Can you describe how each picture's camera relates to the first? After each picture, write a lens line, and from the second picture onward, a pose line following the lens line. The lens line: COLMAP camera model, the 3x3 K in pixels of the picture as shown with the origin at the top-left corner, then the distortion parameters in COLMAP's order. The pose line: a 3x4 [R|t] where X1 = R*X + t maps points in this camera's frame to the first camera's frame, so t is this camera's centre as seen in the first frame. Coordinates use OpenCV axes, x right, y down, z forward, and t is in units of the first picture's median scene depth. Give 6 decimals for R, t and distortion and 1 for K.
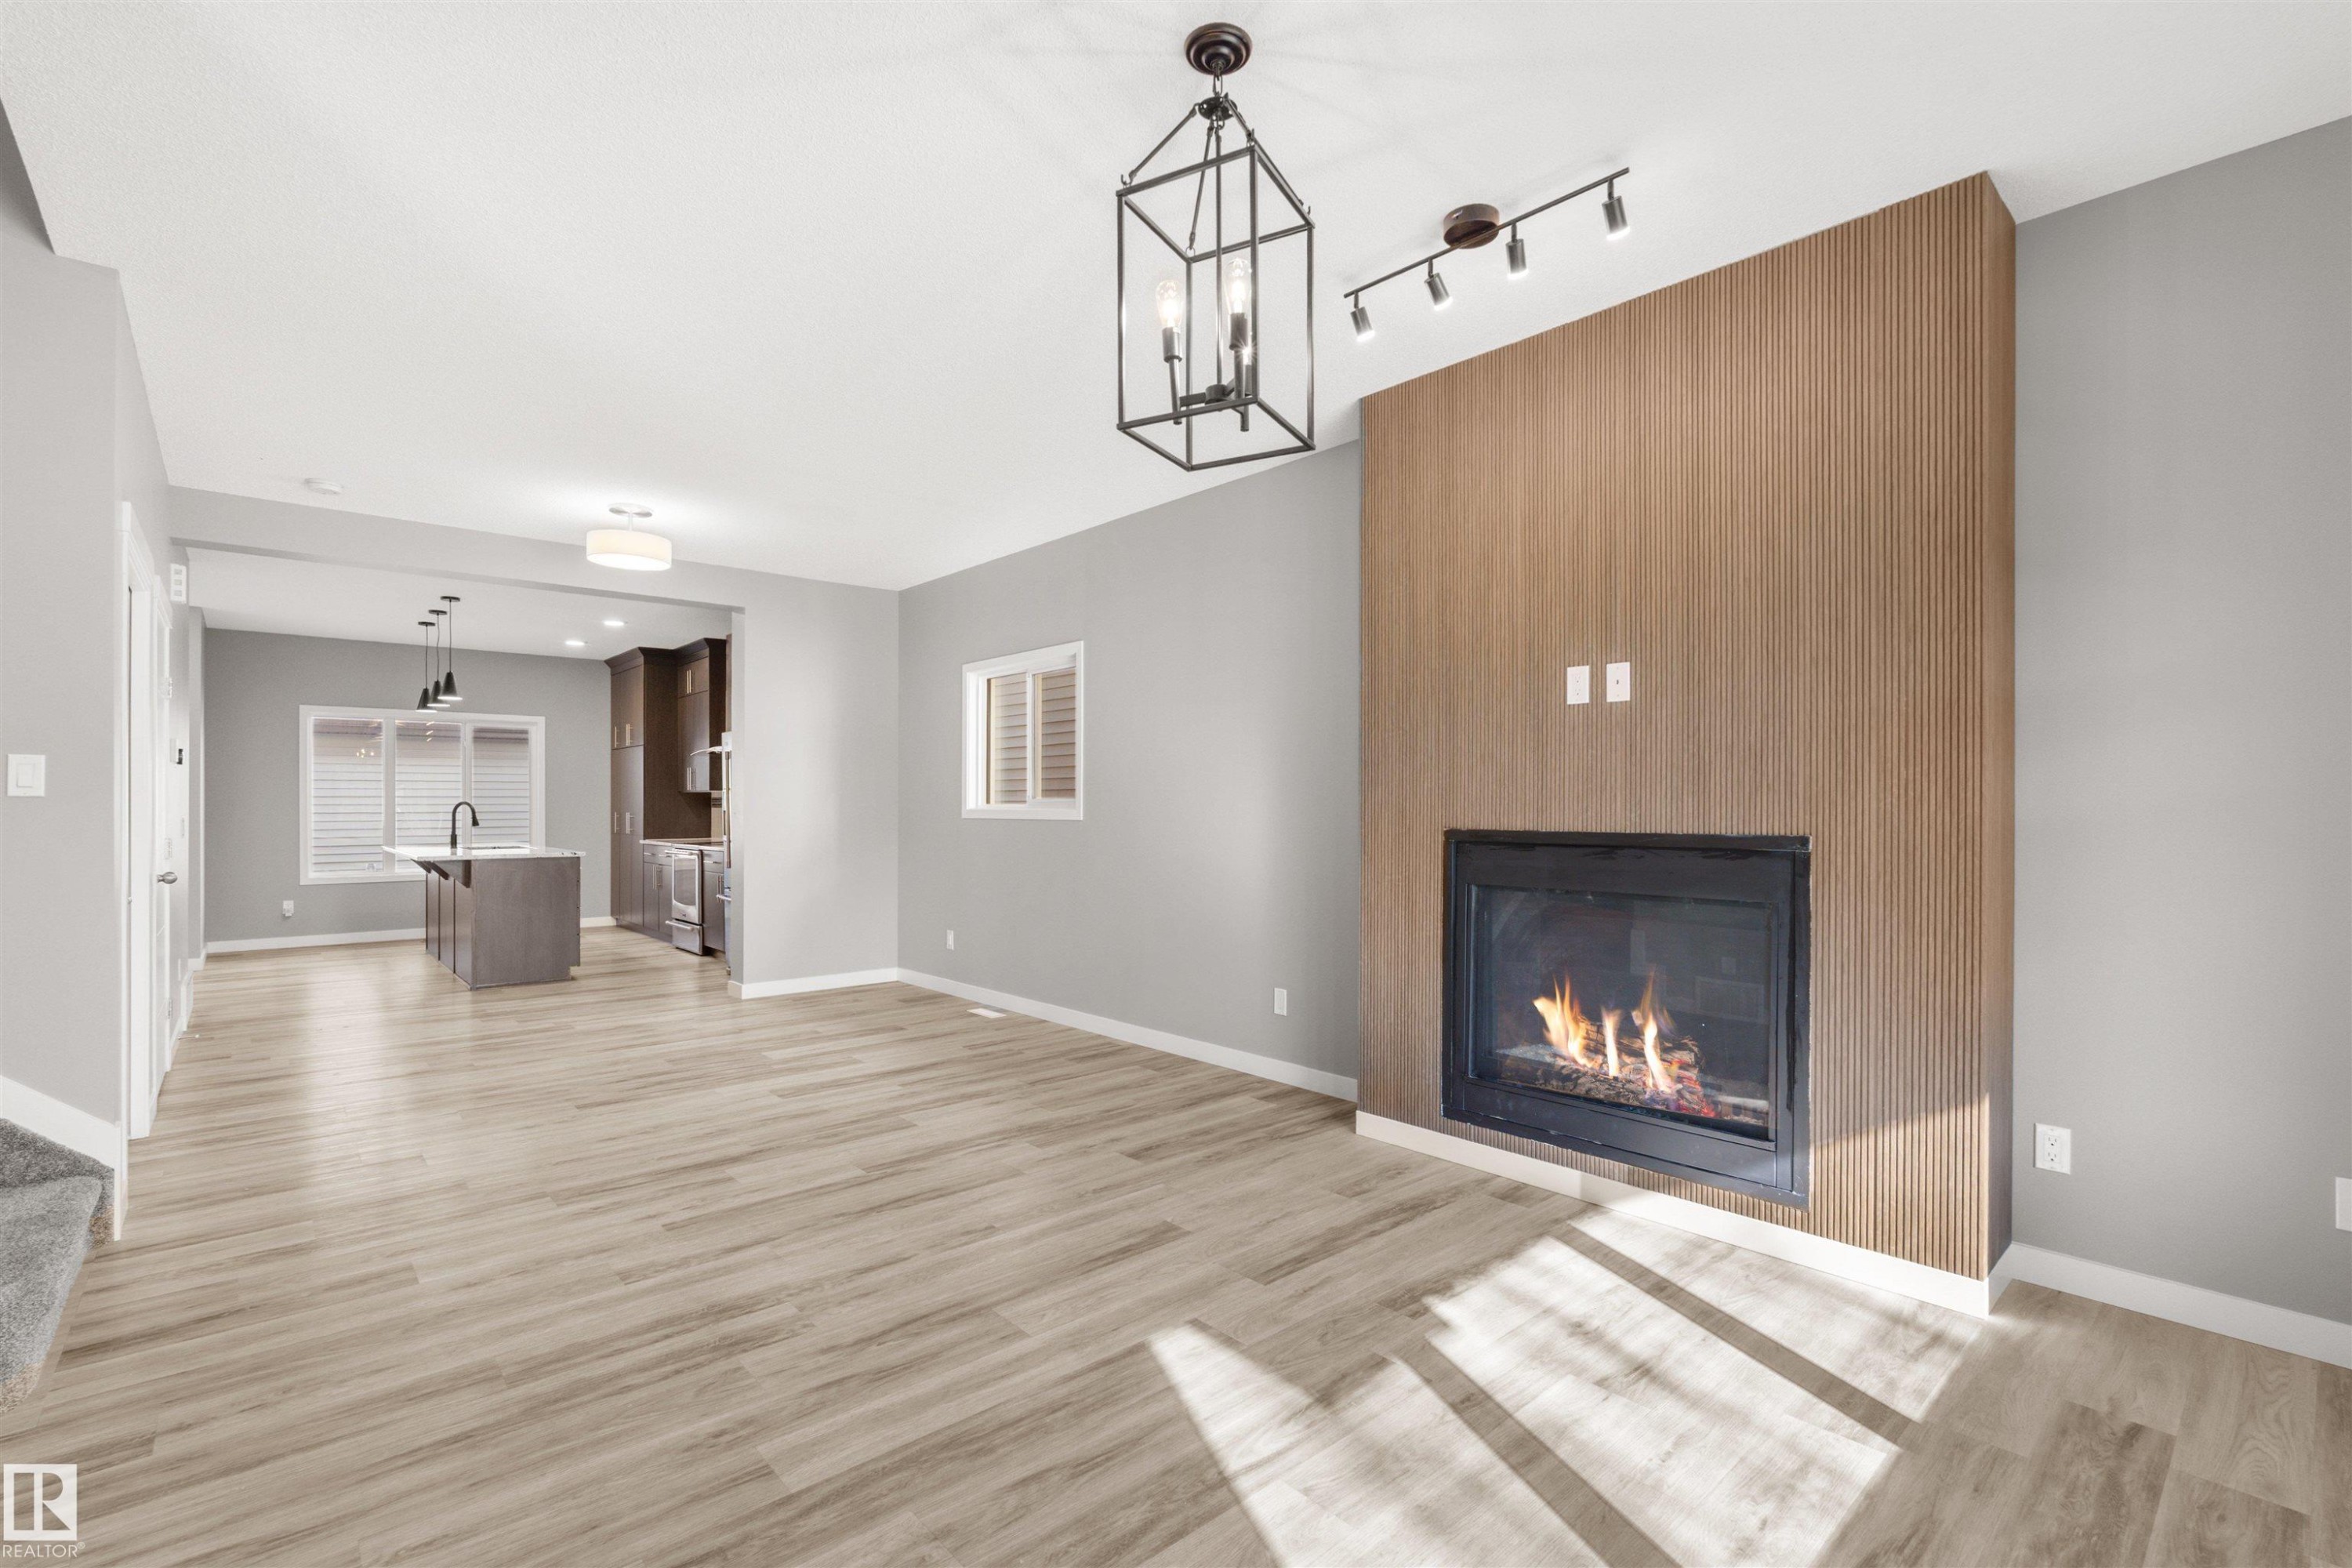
lens RADIAL K [[1041.1, 0, 1162.9], [0, 1041.1, 790.8], [0, 0, 1]] dist [-0.001780, -0.000871]
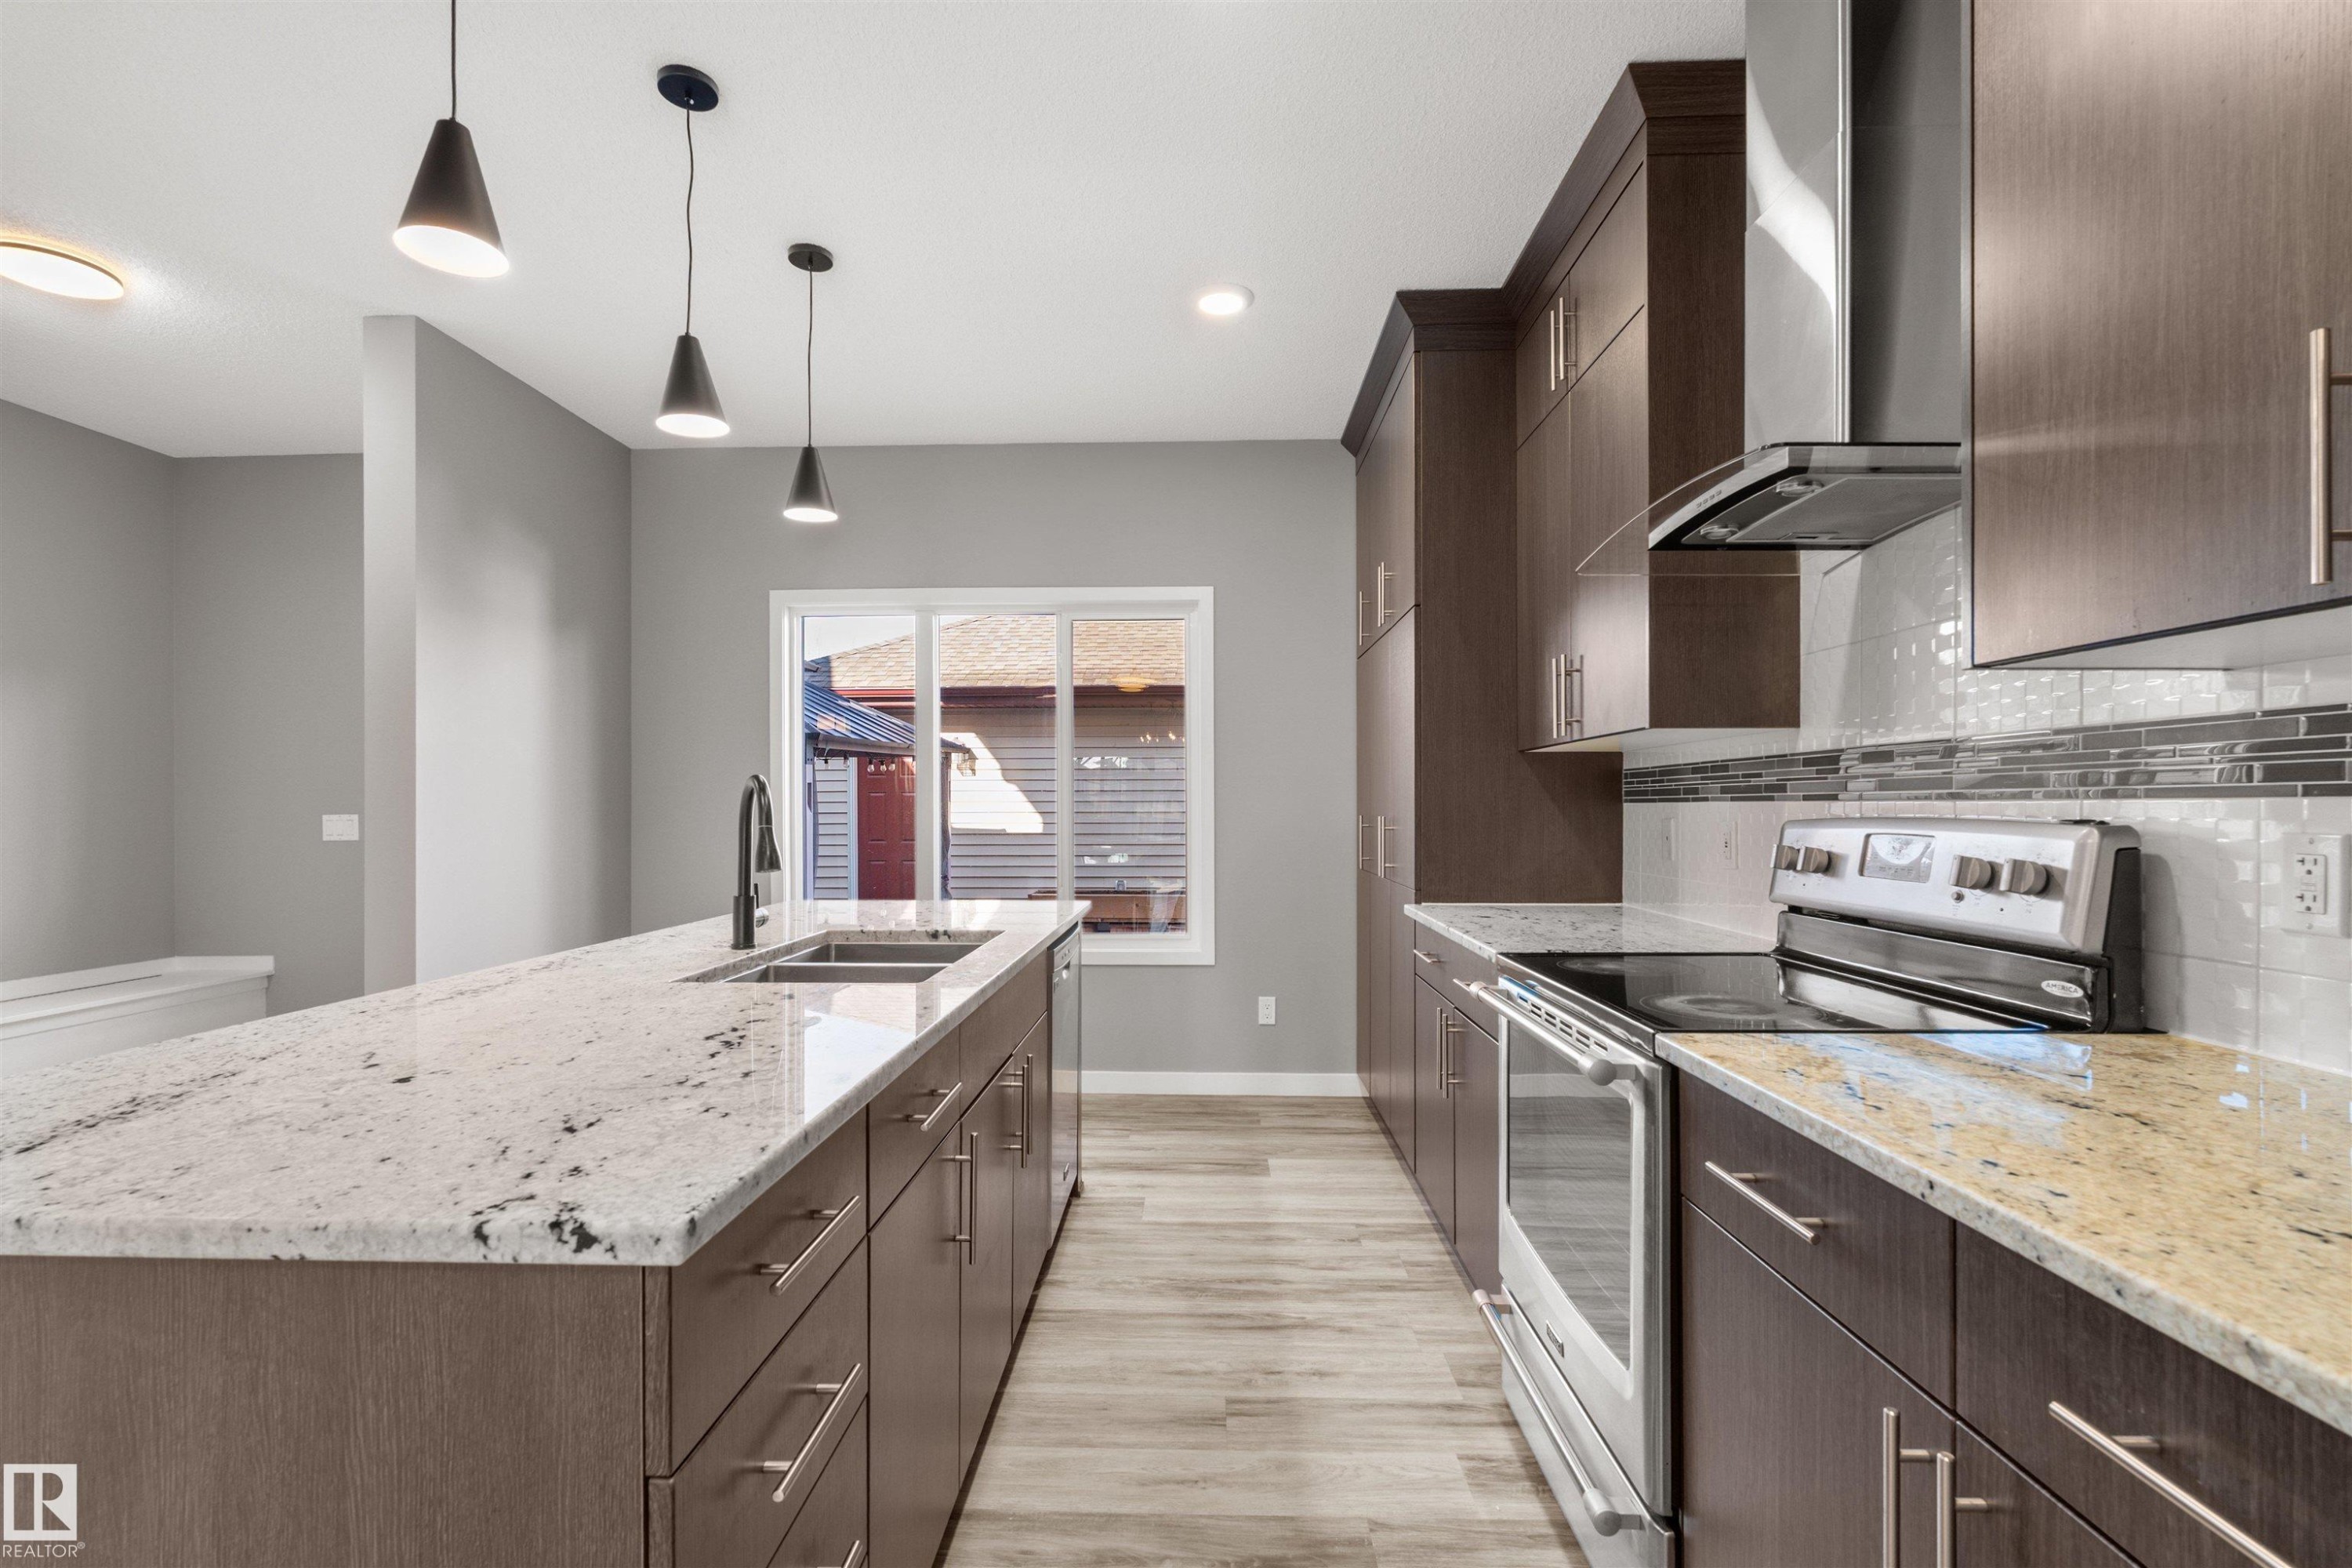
lens RADIAL K [[1041.1, 0, 1161.9], [0, 1041.1, 806.4], [0, 0, 1]] dist [-0.001780, -0.000871]
pose [[0.722880, 0.002305, -0.690969, -0.683173], [0.008231, 0.999895, 0.011947, 0.026808], [0.690924, -0.014323, 0.722785, 1.462113]]
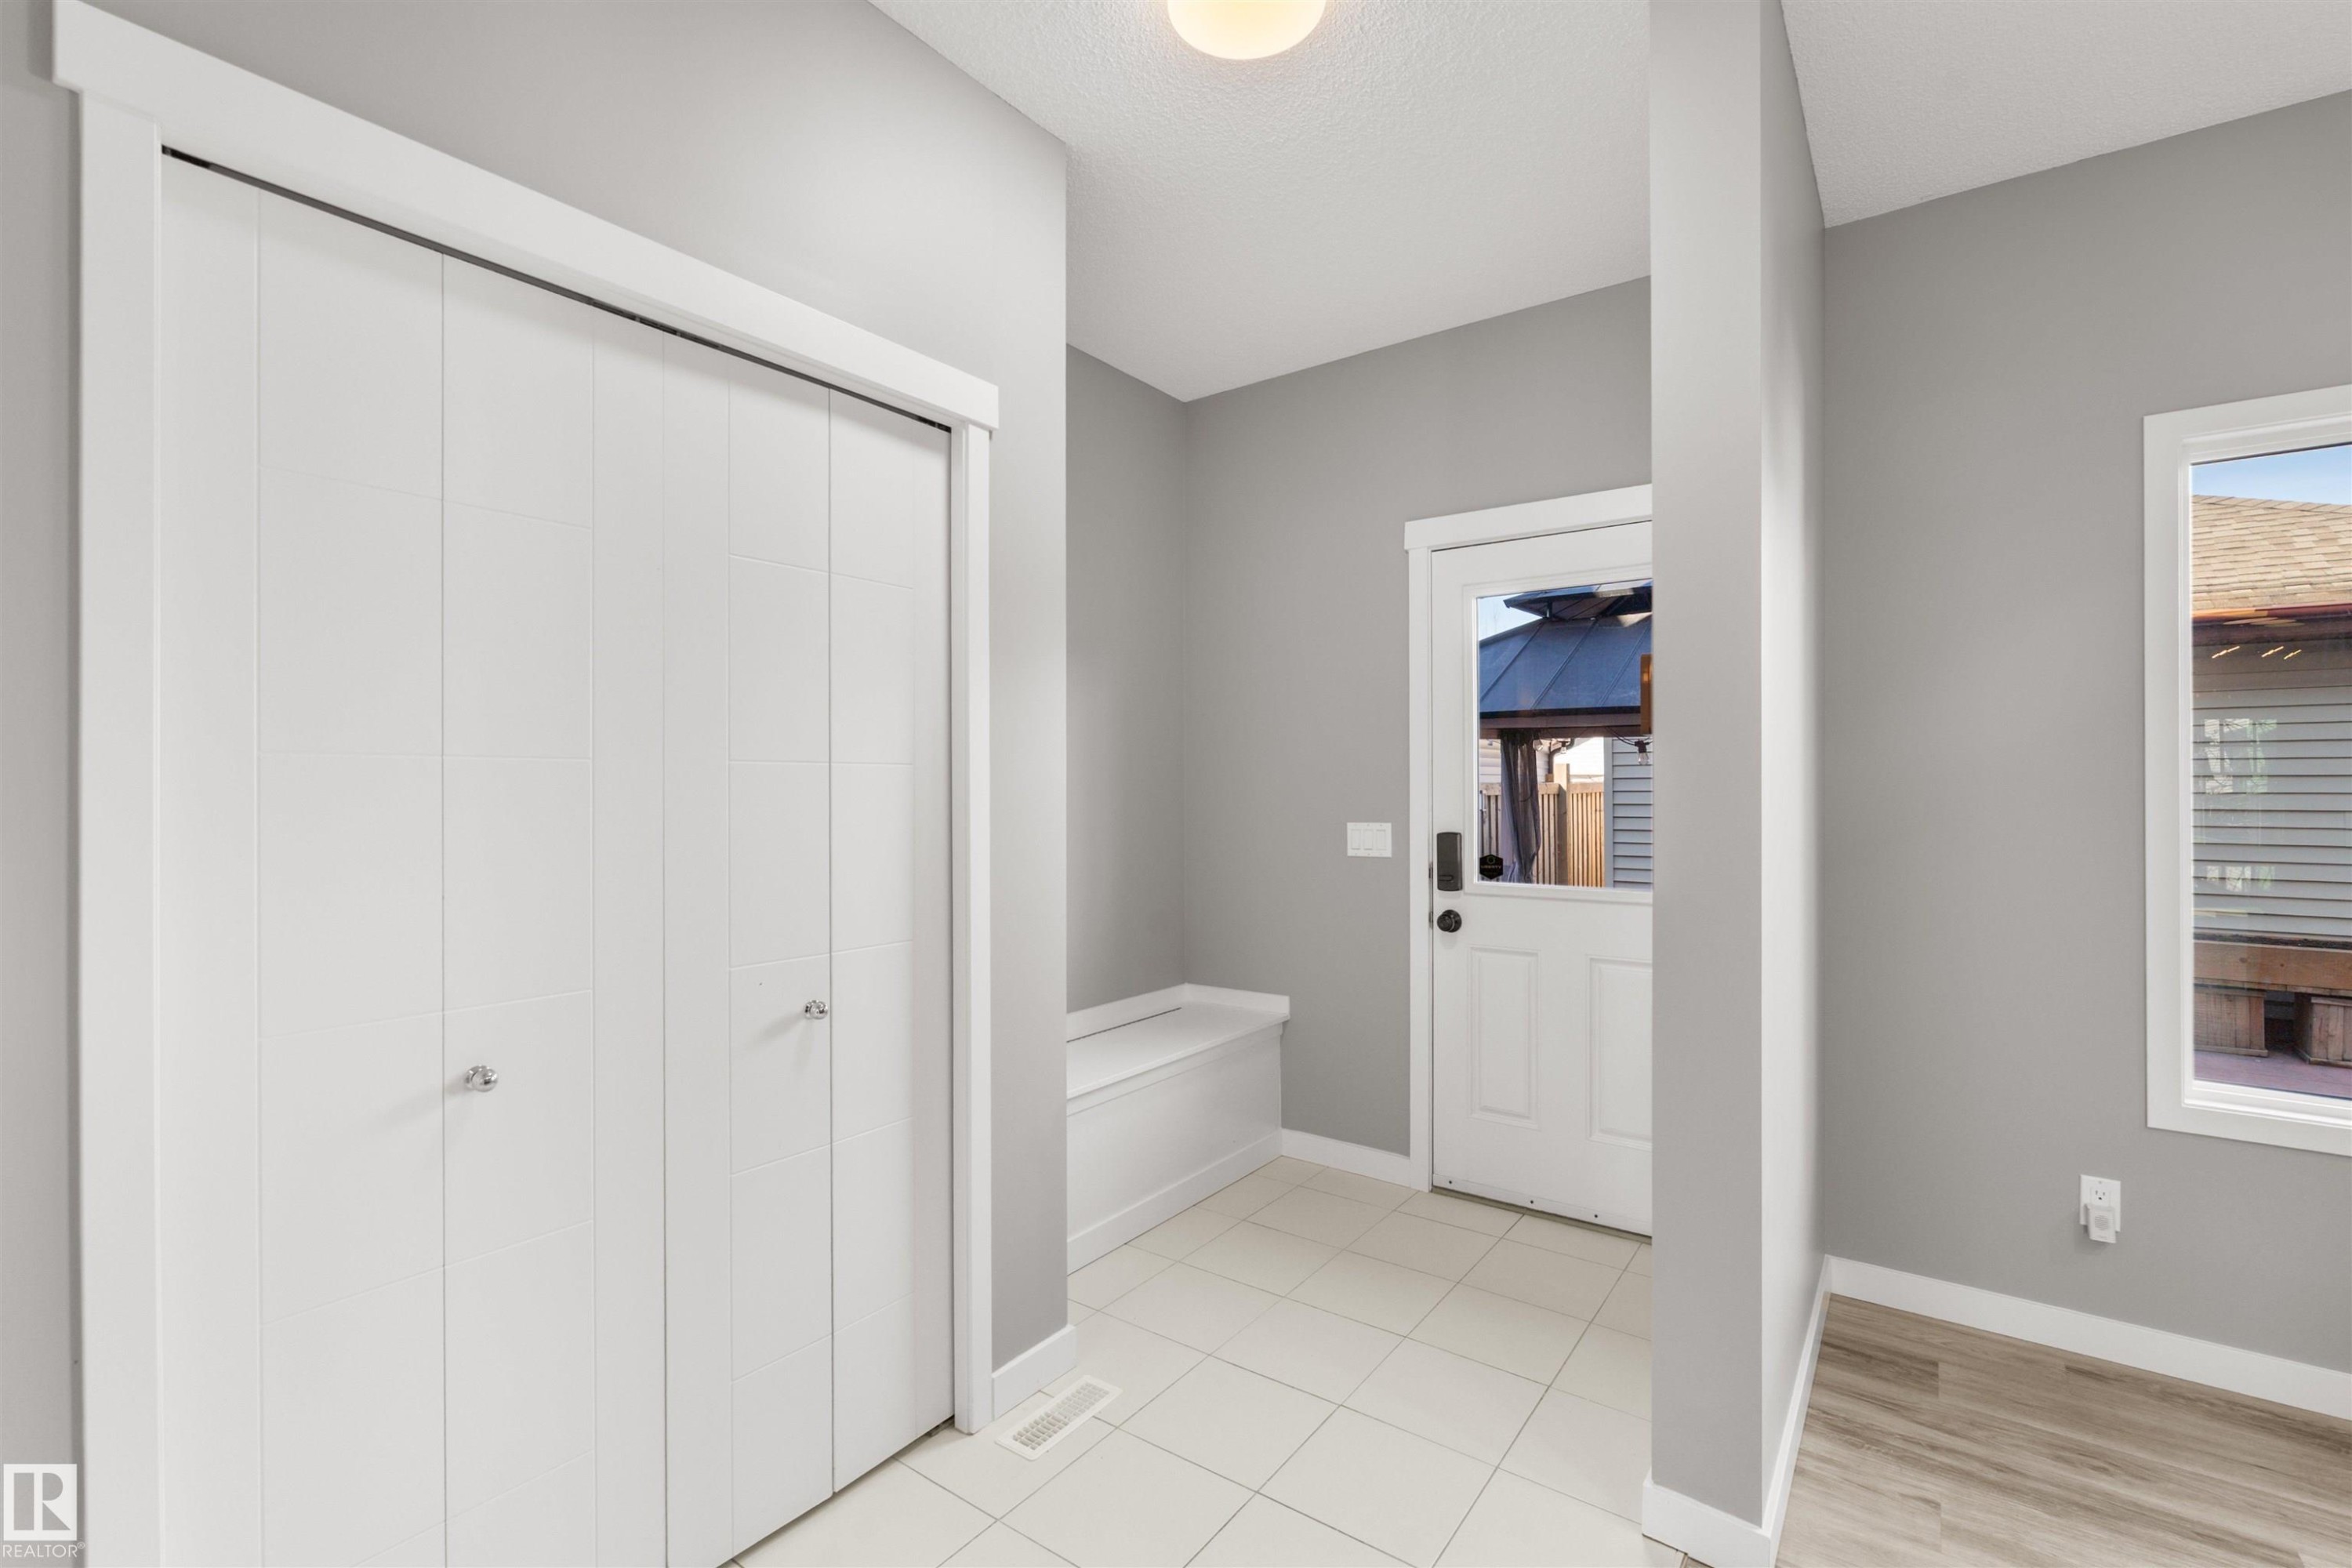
lens RADIAL K [[1041.1, 0, 1195.6], [0, 1041.1, 782.2], [0, 0, 1]] dist [-0.001780, -0.000871]
pose [[0.225830, 0.002443, -0.974164, -1.197293], [0.012662, 0.999905, 0.005443, 0.006203], [0.974084, -0.013564, 0.225778, 1.349787]]
